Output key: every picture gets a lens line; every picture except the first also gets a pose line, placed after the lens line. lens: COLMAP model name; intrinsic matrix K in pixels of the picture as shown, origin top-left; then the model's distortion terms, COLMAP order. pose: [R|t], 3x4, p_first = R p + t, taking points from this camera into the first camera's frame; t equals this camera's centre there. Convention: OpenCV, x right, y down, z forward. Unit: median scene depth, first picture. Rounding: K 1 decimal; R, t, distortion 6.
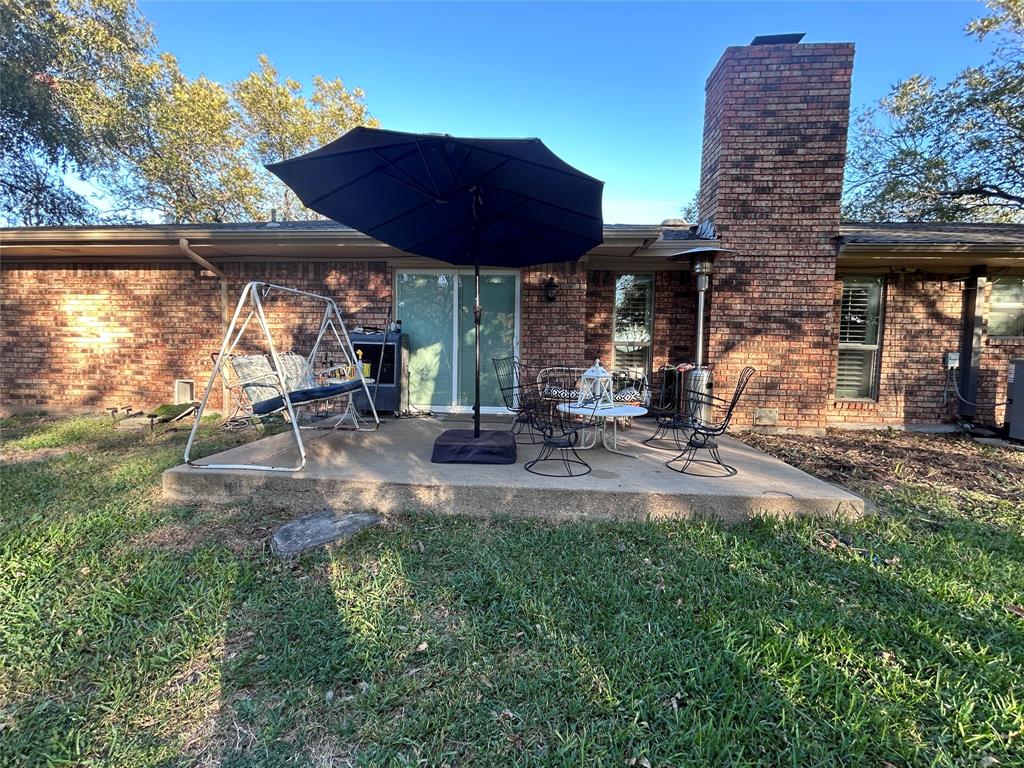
lens RADIAL K [[454.7, 0, 512.0], [0, 454.7, 384.0], [0, 0, 1]] dist [-0.001075, -0.000345]
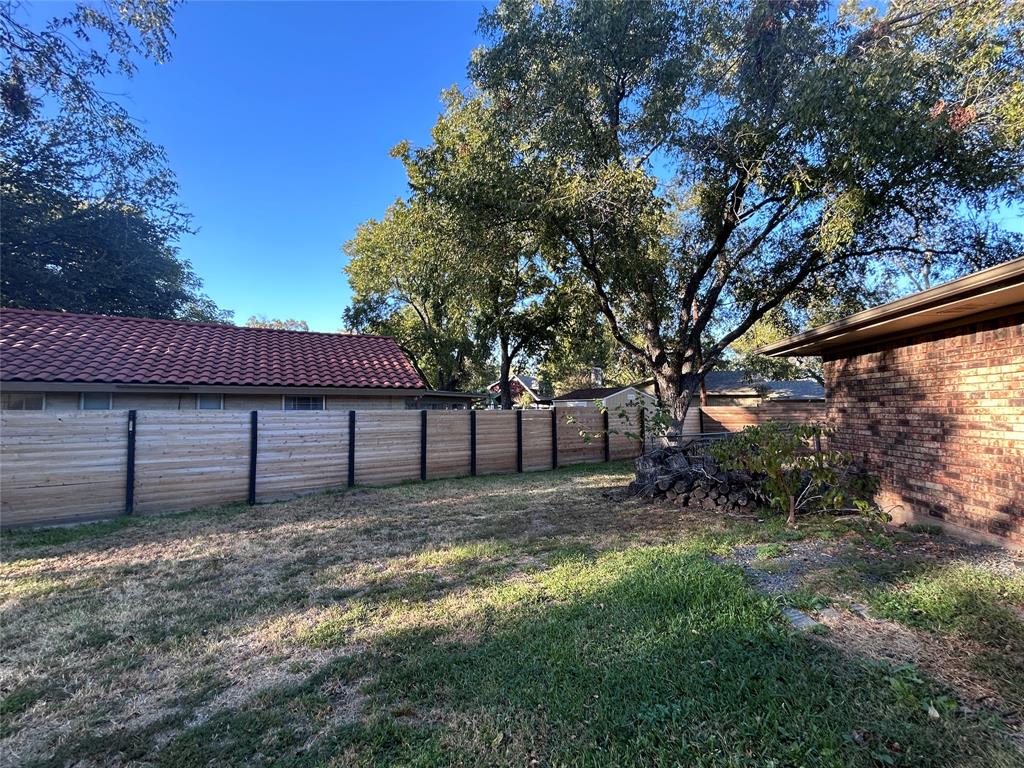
lens RADIAL K [[454.6, 0, 512.0], [0, 454.6, 384.0], [0, 0, 1]] dist [-0.000685, 0.000649]
pose [[-0.057195, -0.071574, -0.995794, -0.230967], [-0.057039, 0.996032, -0.068315, -0.085199], [0.996732, 0.052892, -0.061051, 0.338903]]
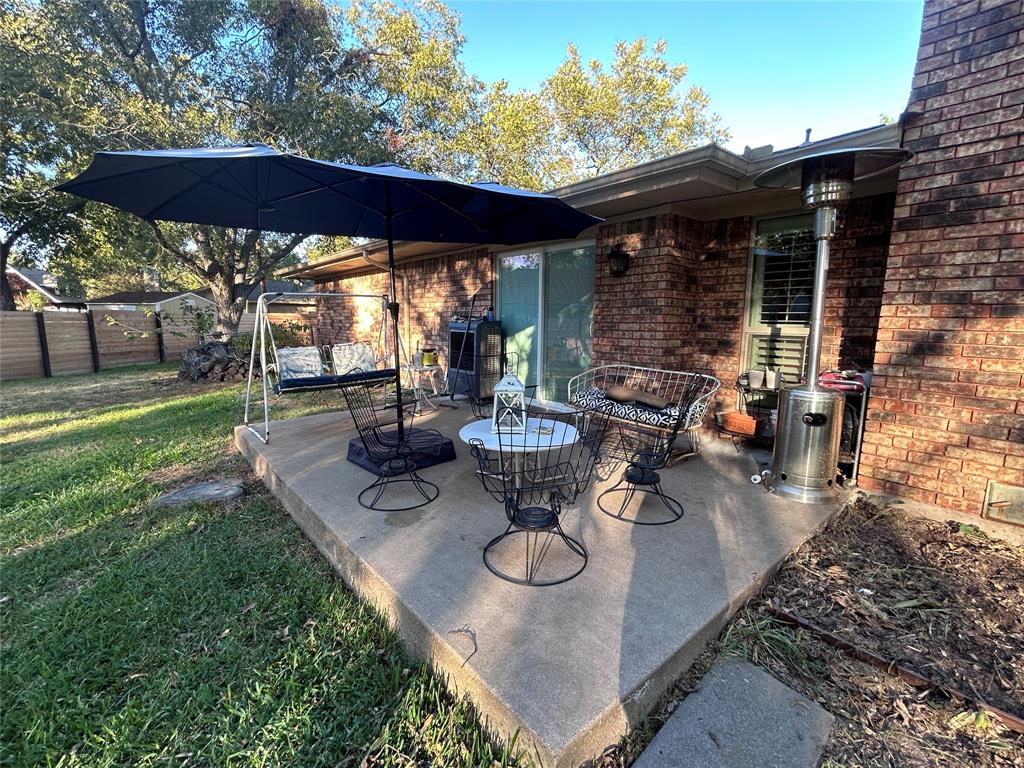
lens RADIAL K [[454.6, 0, 512.0], [0, 454.6, 384.0], [0, 0, 1]] dist [-0.000685, 0.000649]
pose [[0.703576, 0.090412, -0.704845, 0.458126], [-0.040162, 0.995347, 0.087586, -0.057573], [0.709484, -0.033315, 0.703933, 0.308640]]
